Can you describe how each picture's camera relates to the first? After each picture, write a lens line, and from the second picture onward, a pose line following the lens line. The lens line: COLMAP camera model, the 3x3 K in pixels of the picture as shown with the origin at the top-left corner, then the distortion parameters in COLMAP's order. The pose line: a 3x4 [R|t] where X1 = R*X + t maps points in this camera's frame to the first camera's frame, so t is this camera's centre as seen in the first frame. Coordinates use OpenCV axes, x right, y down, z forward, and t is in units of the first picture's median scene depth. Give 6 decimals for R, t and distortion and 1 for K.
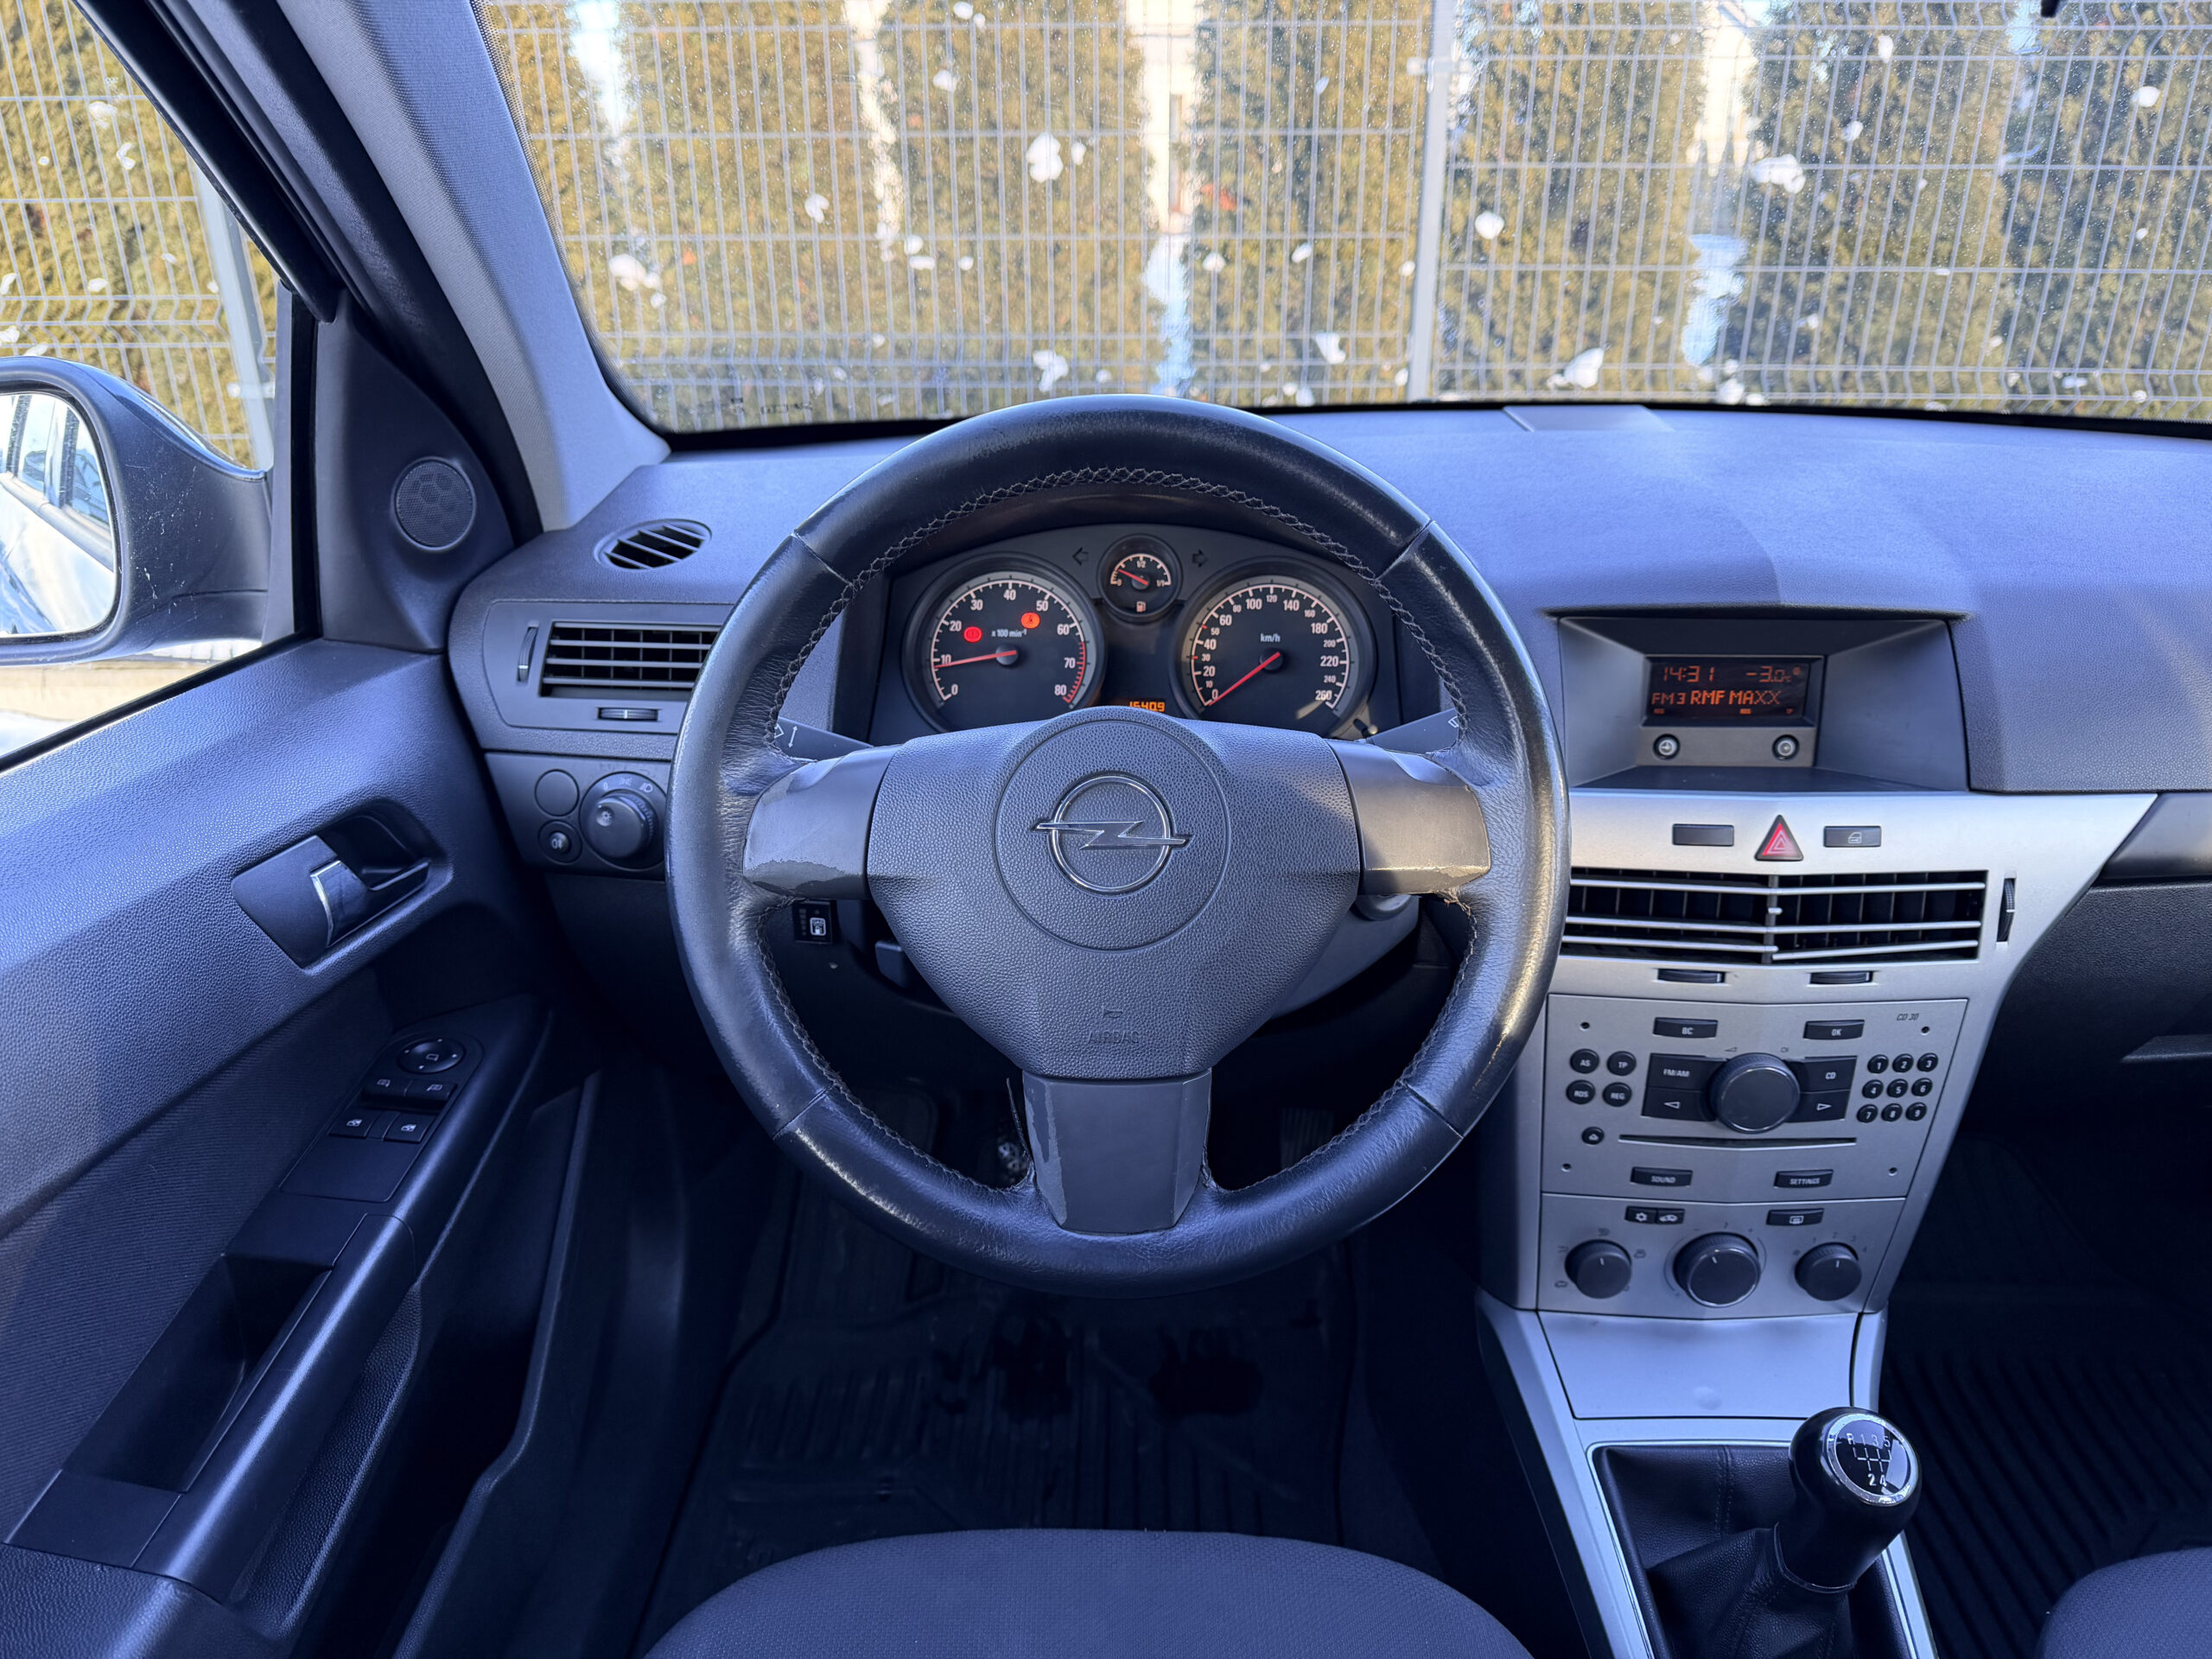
lens RADIAL K [[1572.2, 0, 1103.4], [0, 1572.2, 836.9], [0, 0, 1]] dist [0.070051, -0.101031]
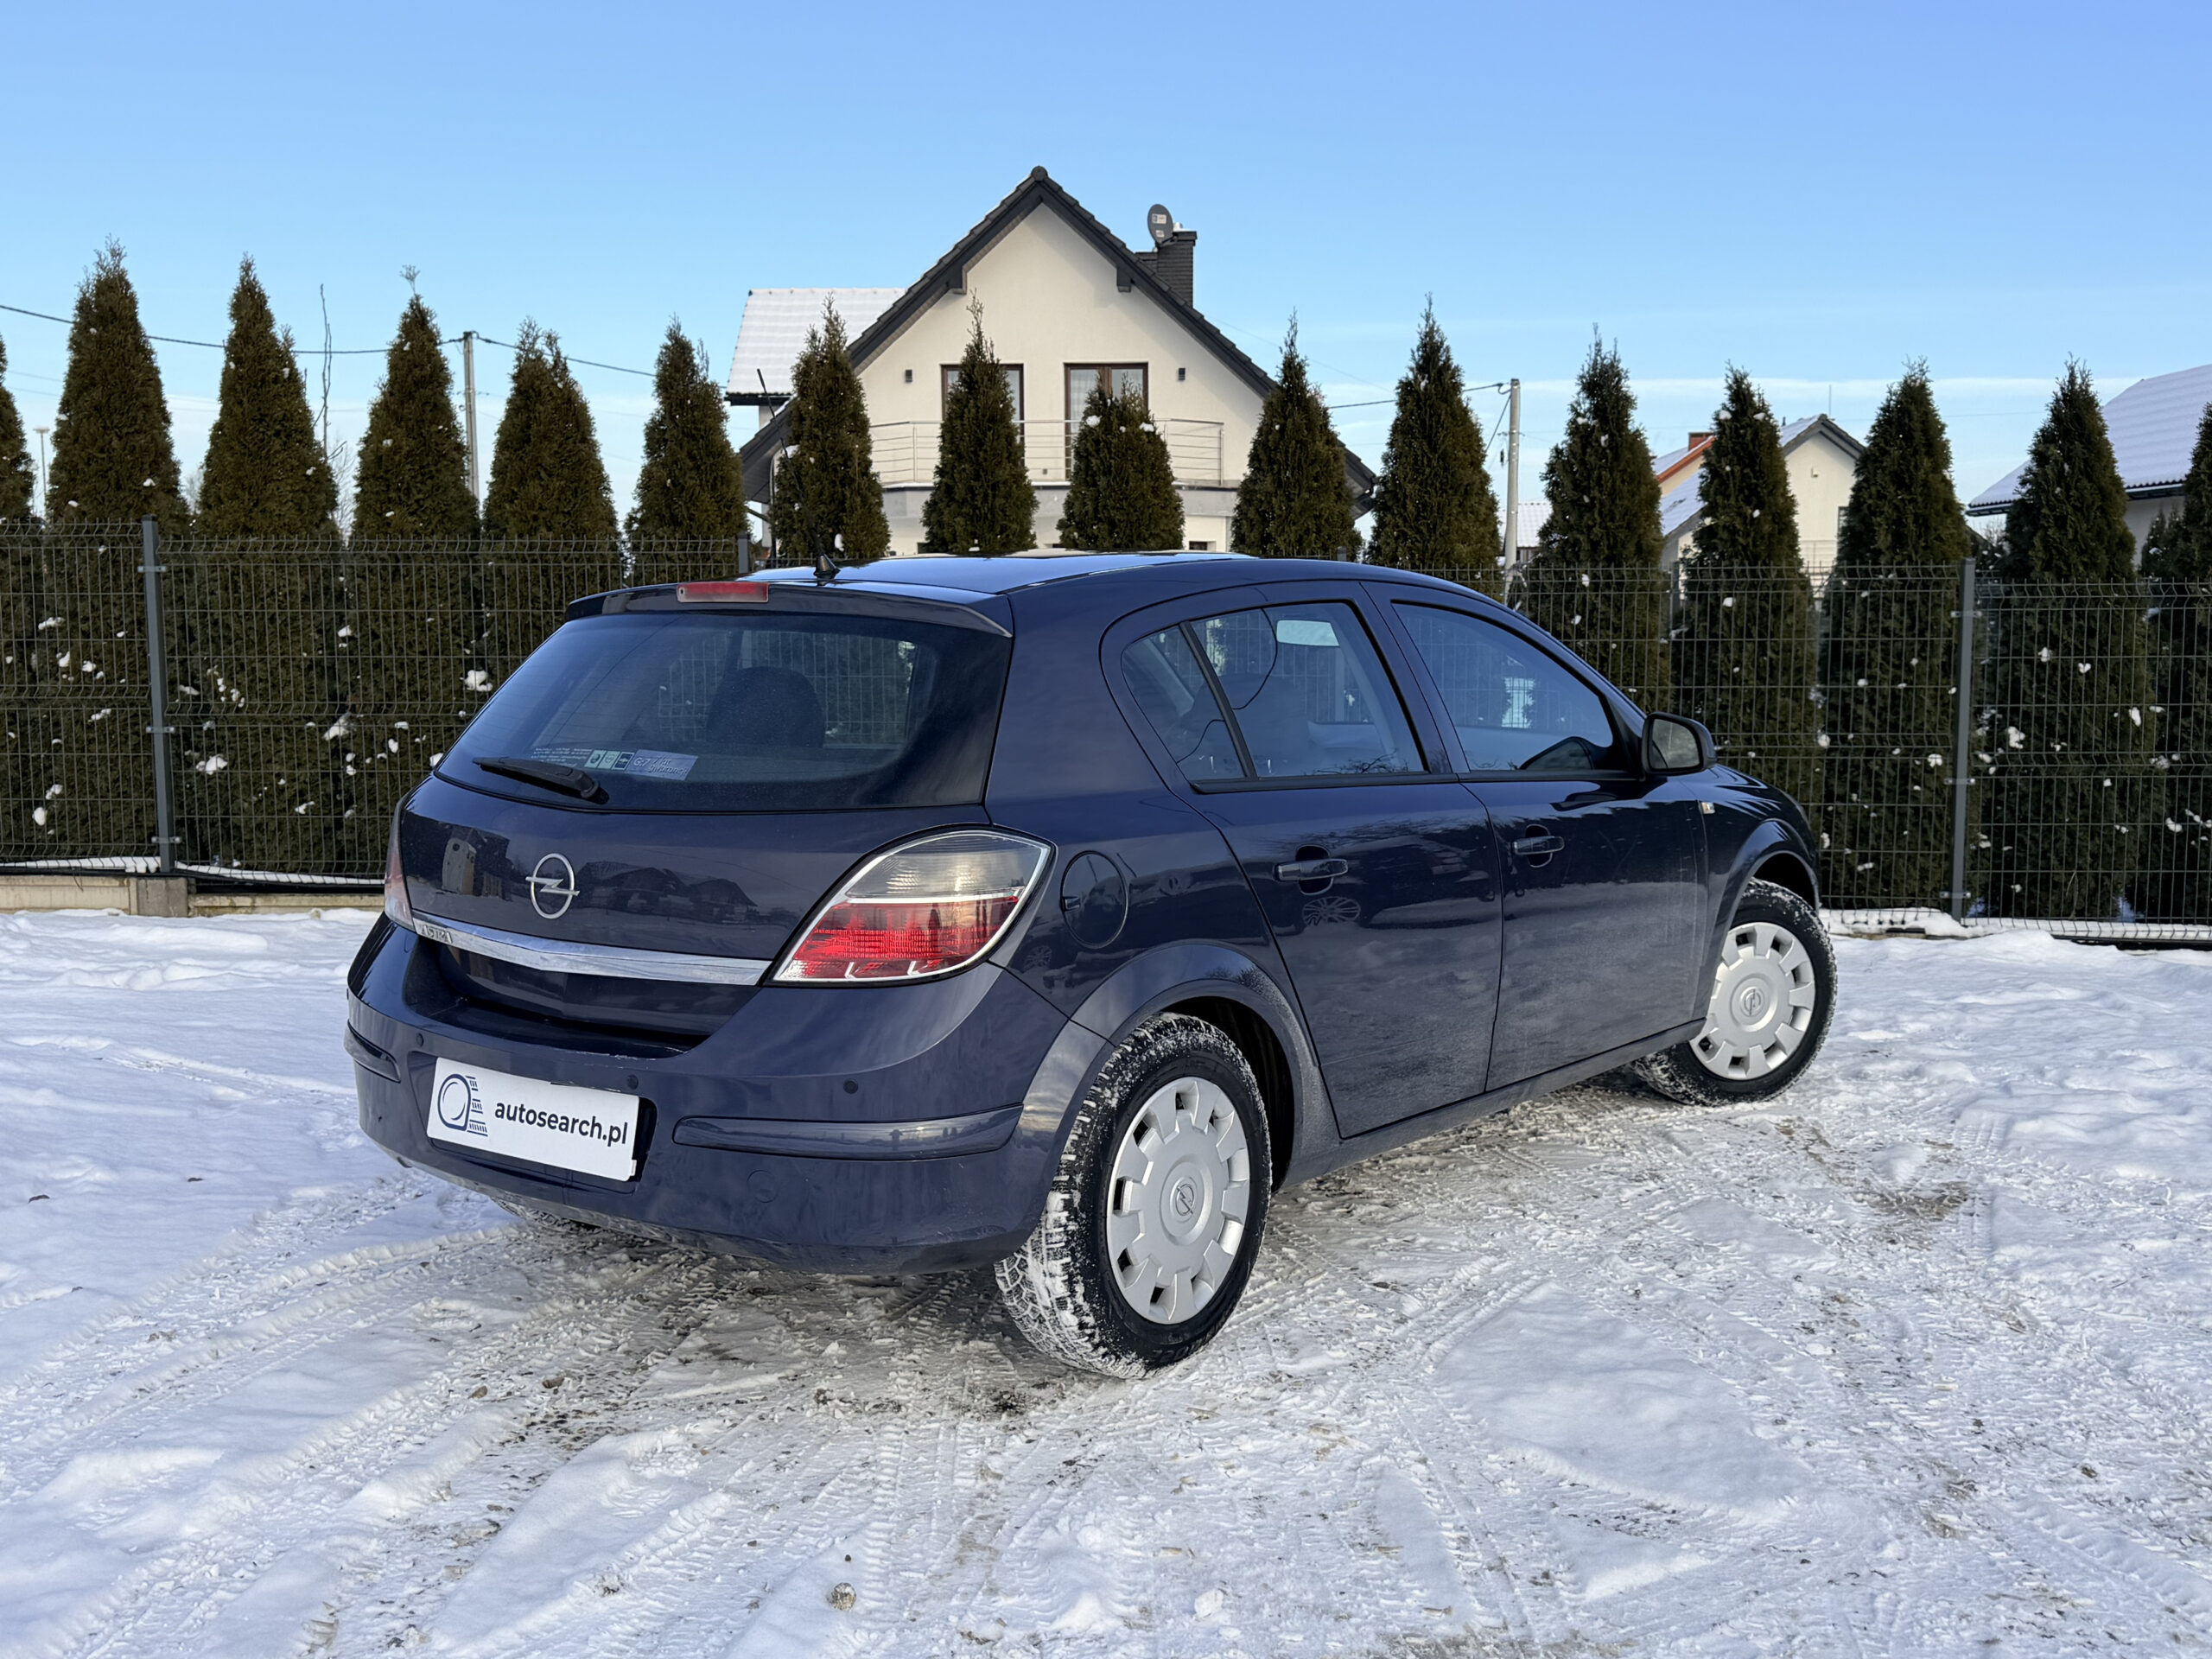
lens RADIAL K [[2177.9, 0, 1090.9], [0, 2177.9, 833.7], [0, 0, 1]] dist [0.186889, -0.419702]
pose [[0.999963, -0.000893, -0.008579, -0.313052], [-0.001595, 0.958326, -0.285672, 2.143945], [0.008476, 0.285675, 0.958289, -5.637170]]
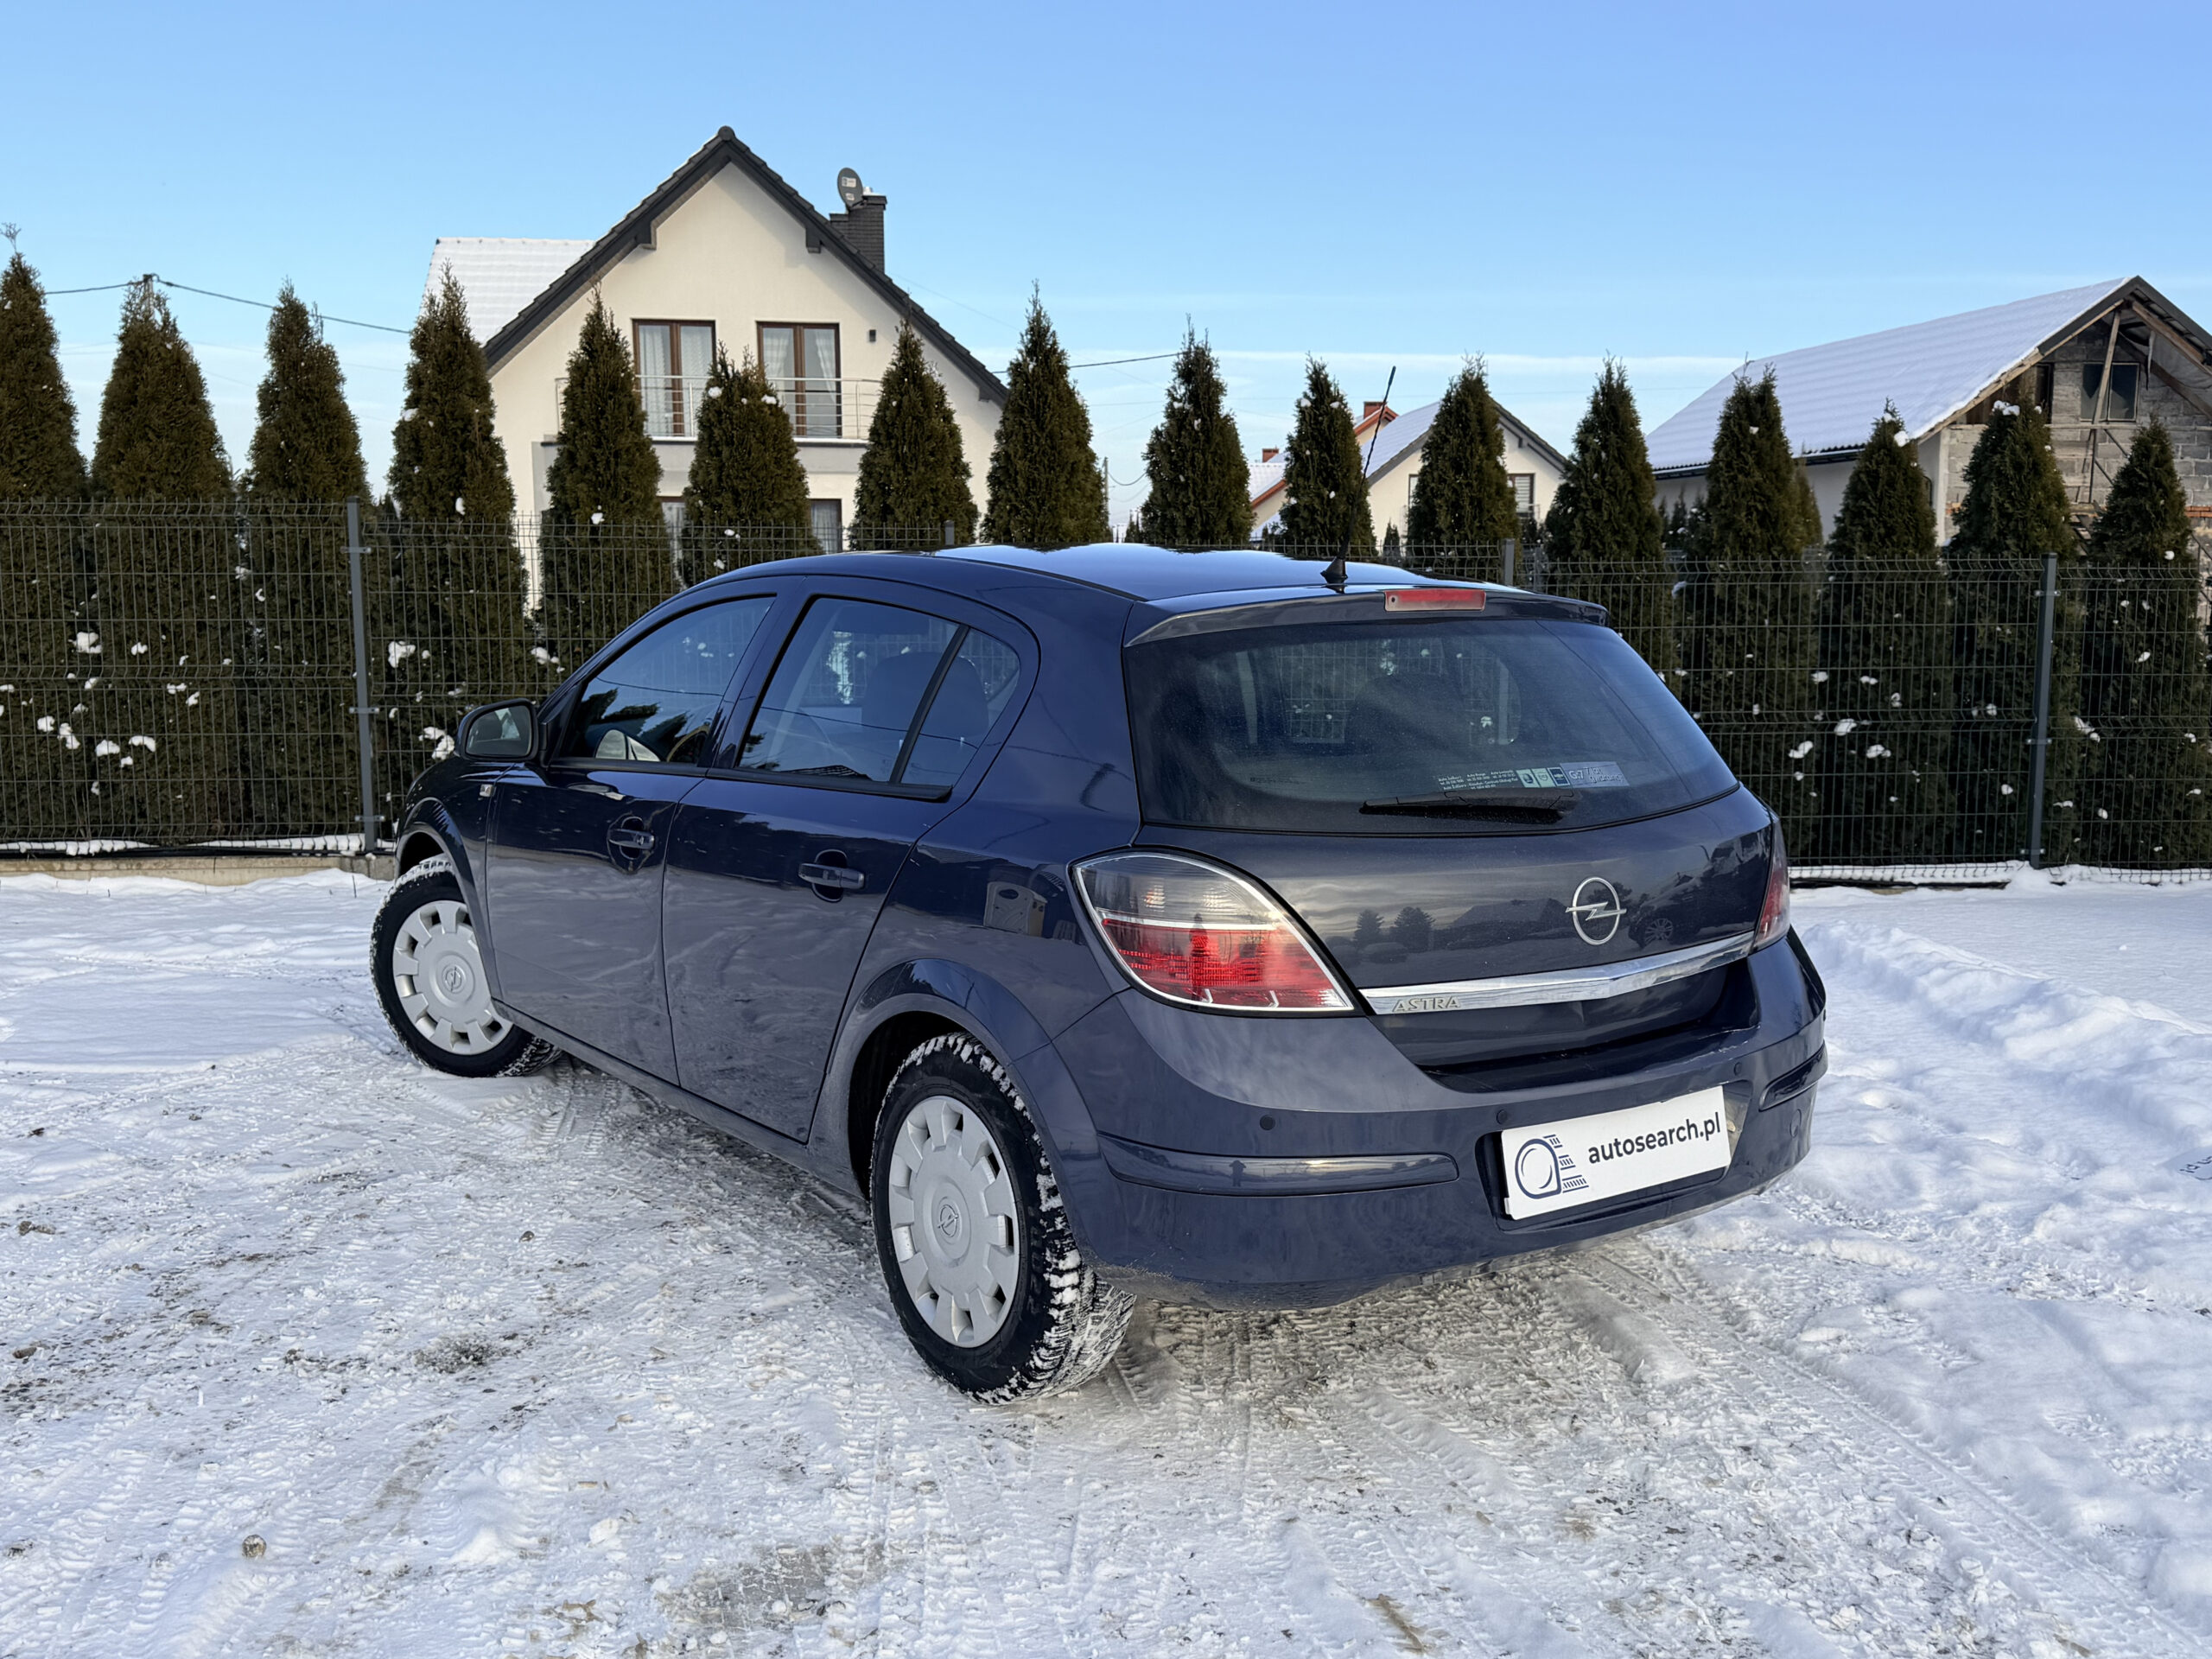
lens RADIAL K [[2088.8, 0, 1112.6], [0, 2088.8, 834.2], [0, 0, 1]] dist [0.185947, -0.418056]
pose [[0.991151, -0.012183, 0.132180, 0.145952], [0.046078, 0.965438, -0.256528, 2.134310], [-0.124487, 0.260348, 0.957456, -5.829984]]
